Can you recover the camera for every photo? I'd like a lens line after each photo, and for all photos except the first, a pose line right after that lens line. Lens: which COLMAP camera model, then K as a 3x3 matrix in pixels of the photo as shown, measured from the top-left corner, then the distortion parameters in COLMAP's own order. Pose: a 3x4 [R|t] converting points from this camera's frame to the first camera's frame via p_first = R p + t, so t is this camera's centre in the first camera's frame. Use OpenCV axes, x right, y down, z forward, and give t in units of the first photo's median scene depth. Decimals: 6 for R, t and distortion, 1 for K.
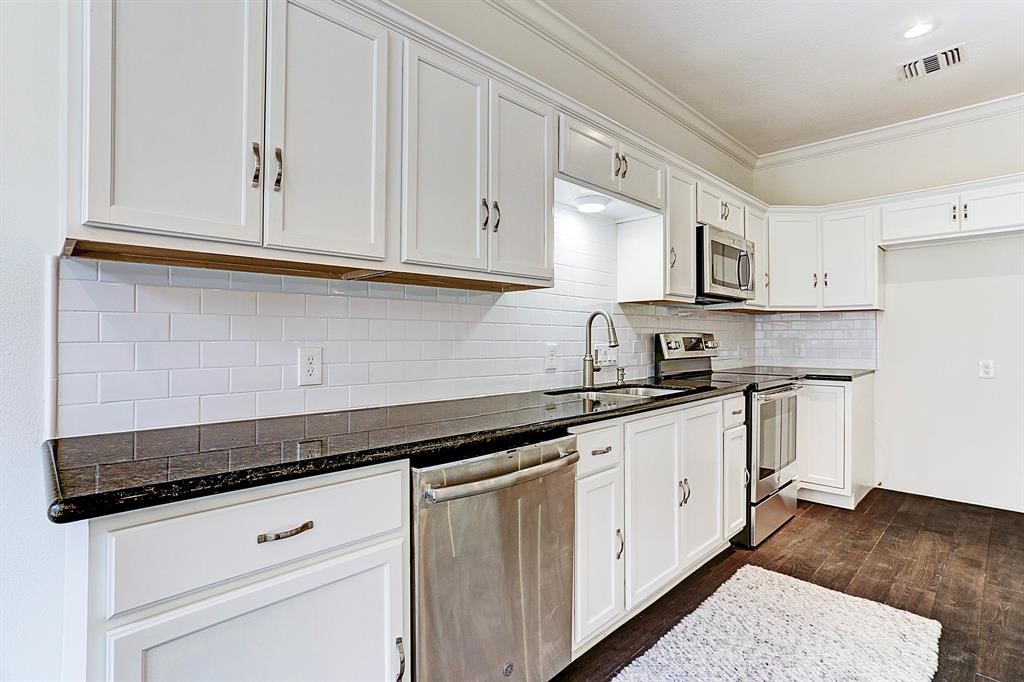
lens RADIAL K [[497.9, 0, 519.3], [0, 497.9, 334.8], [0, 0, 1]] dist [0.000229, 0.001691]
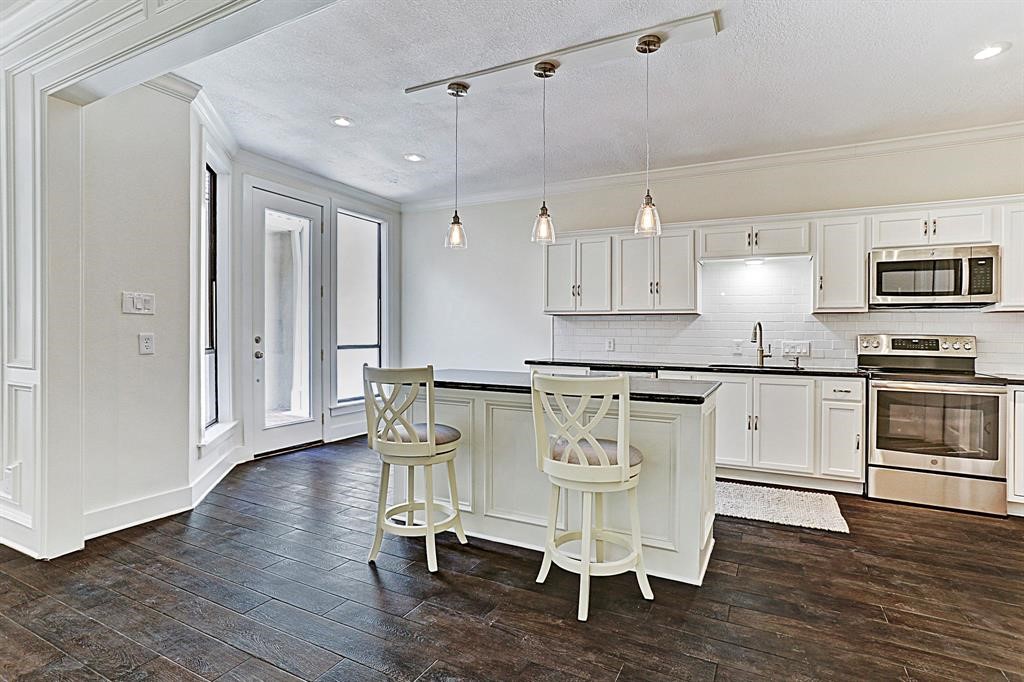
lens RADIAL K [[497.9, 0, 517.8], [0, 497.9, 336.2], [0, 0, 1]] dist [0.000229, 0.001691]
pose [[0.291907, 0.007377, -0.956418, 1.552226], [-0.009919, 0.999940, 0.004686, 0.002664], [0.956395, 0.008119, 0.291962, -0.290569]]
